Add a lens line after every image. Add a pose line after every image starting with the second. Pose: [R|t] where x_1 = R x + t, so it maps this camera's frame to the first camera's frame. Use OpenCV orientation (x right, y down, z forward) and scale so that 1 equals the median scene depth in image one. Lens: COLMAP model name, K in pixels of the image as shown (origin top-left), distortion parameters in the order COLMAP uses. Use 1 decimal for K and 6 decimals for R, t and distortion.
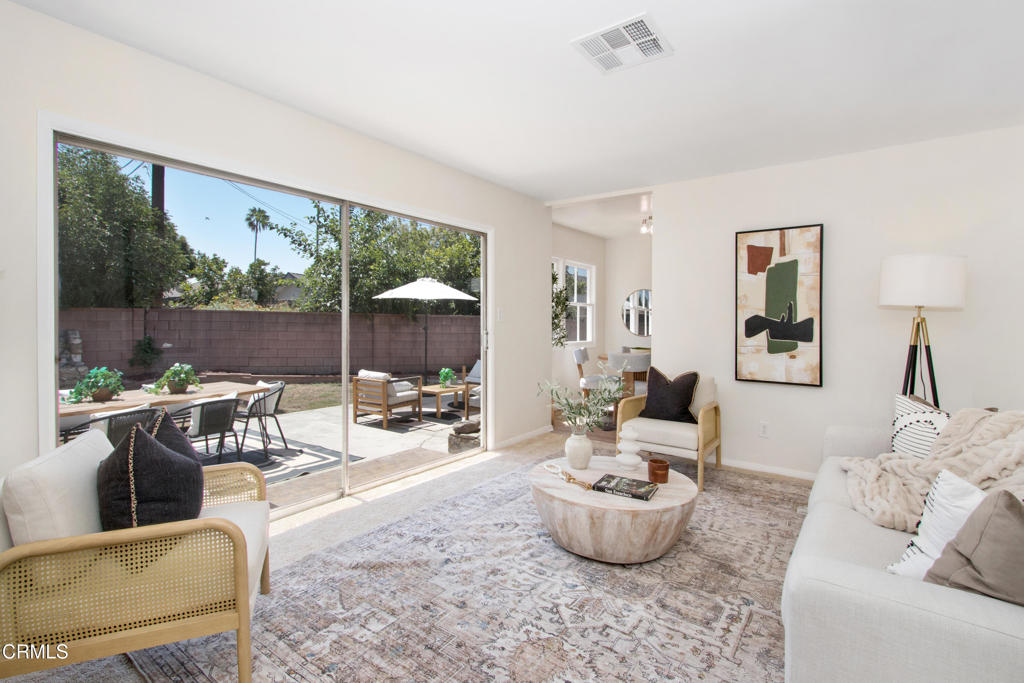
lens RADIAL K [[475.1, 0, 476.8], [0, 475.1, 321.6], [0, 0, 1]] dist [-0.006324, -0.000690]
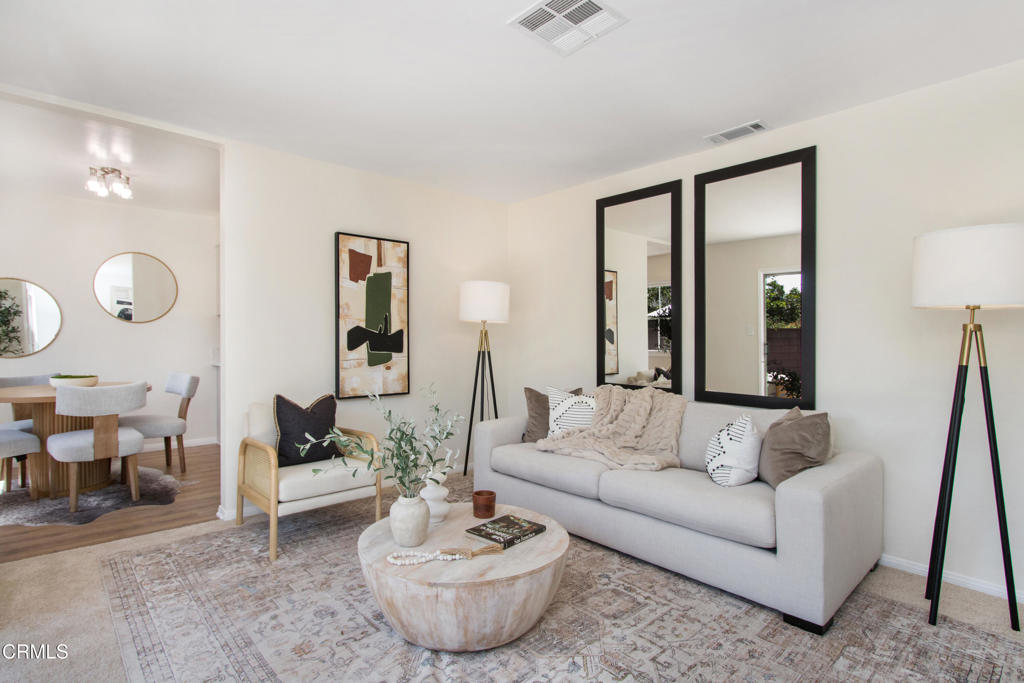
lens RADIAL K [[529.0, 0, 509.7], [0, 529.0, 332.9], [0, 0, 1]] dist [0.001773, -0.000526]
pose [[0.151987, -0.000536, 0.988382, -0.579075], [0.003895, 0.999992, -0.000056, 0.001184], [-0.988375, 0.003858, 0.151988, 0.816508]]
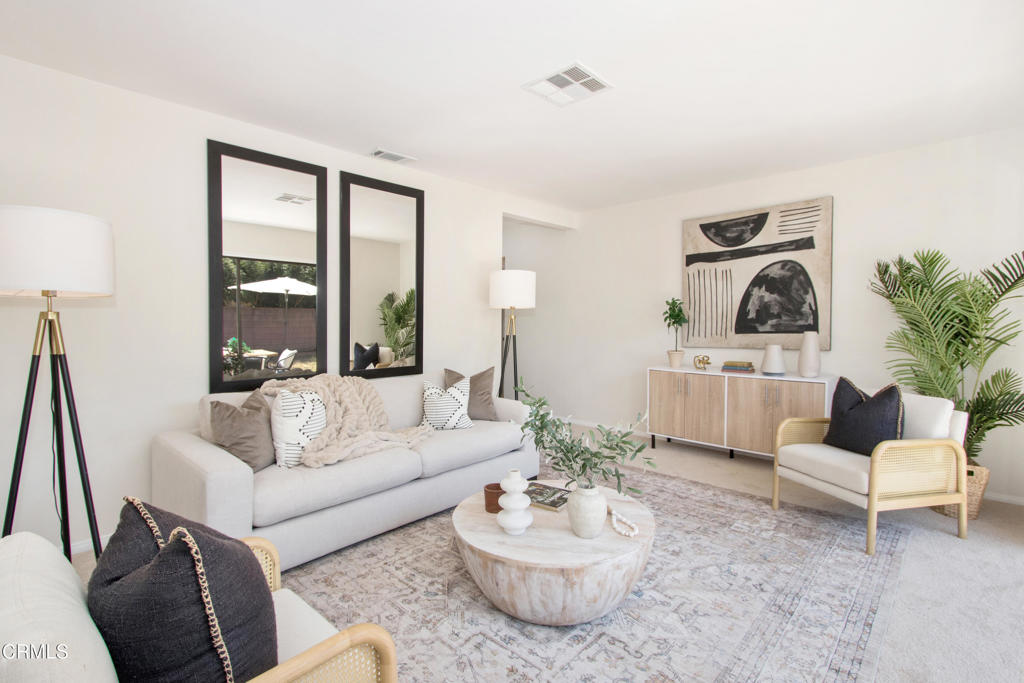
lens RADIAL K [[475.1, 0, 510.2], [0, 475.1, 330.0], [0, 0, 1]] dist [-0.006324, -0.000690]
pose [[-0.998410, -0.007839, 0.055813, 0.317409], [-0.006291, 0.999592, 0.027862, -0.005082], [-0.056009, 0.027467, -0.998052, 1.855088]]
